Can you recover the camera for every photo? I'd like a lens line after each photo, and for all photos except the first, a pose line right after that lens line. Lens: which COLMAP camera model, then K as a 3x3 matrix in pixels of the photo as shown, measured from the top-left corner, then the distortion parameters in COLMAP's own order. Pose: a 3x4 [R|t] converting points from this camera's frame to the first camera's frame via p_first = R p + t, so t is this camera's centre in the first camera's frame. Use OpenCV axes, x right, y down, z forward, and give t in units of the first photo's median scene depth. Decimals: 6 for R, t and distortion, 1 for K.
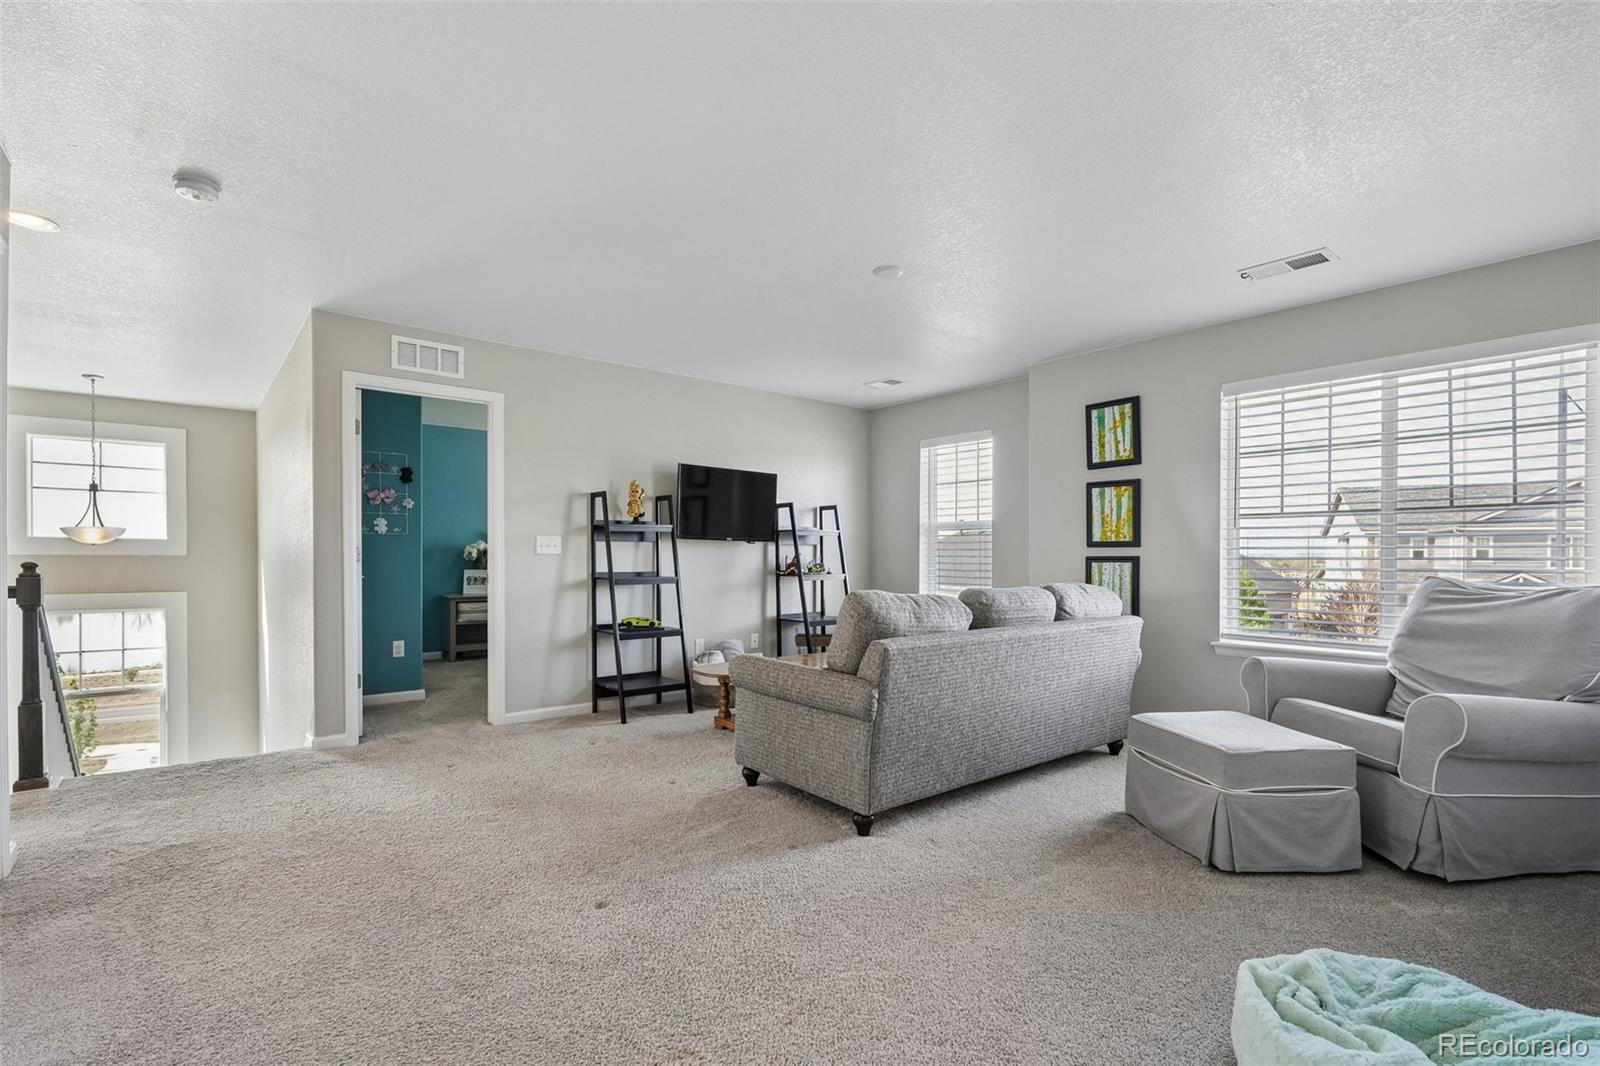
lens RADIAL K [[742.4, 0, 793.3], [0, 742.4, 545.6], [0, 0, 1]] dist [-0.049708, 0.020132]
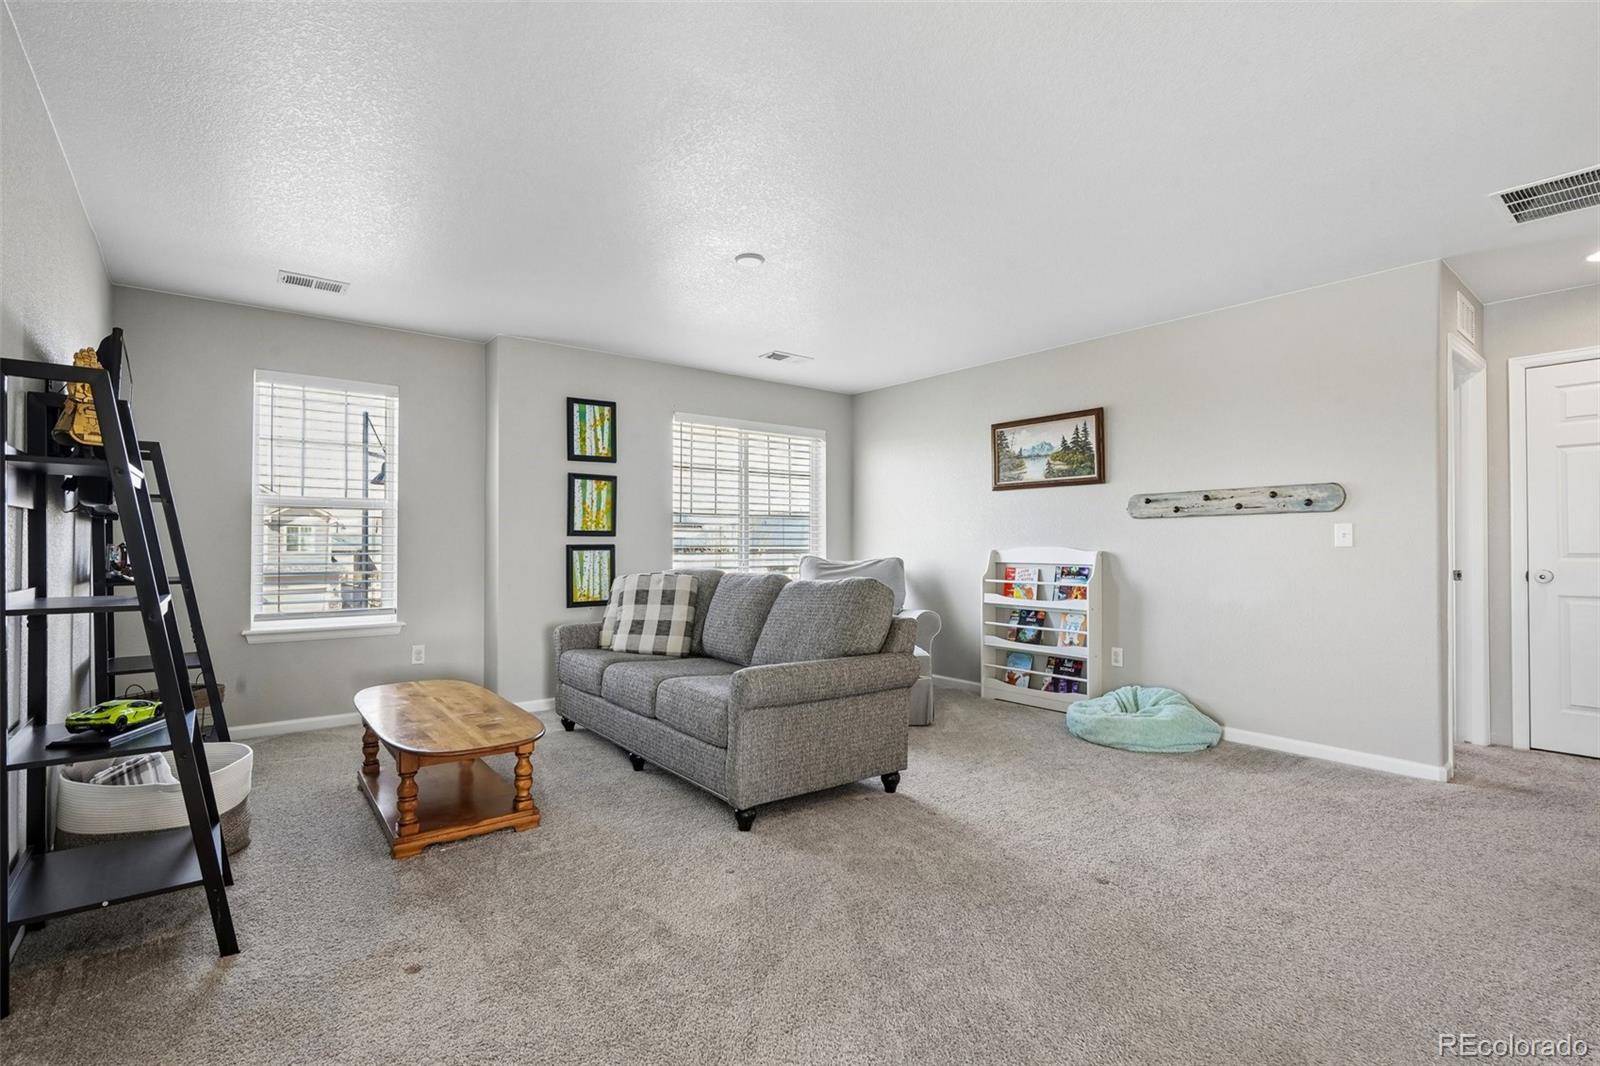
lens RADIAL K [[742.4, 0, 793.3], [0, 742.4, 545.6], [0, 0, 1]] dist [-0.049708, 0.020132]
pose [[0.014229, 0.005695, 0.999883, -0.644008], [-0.007284, 0.999958, -0.005592, 0.019875], [-0.999872, -0.007203, 0.014270, 0.692881]]
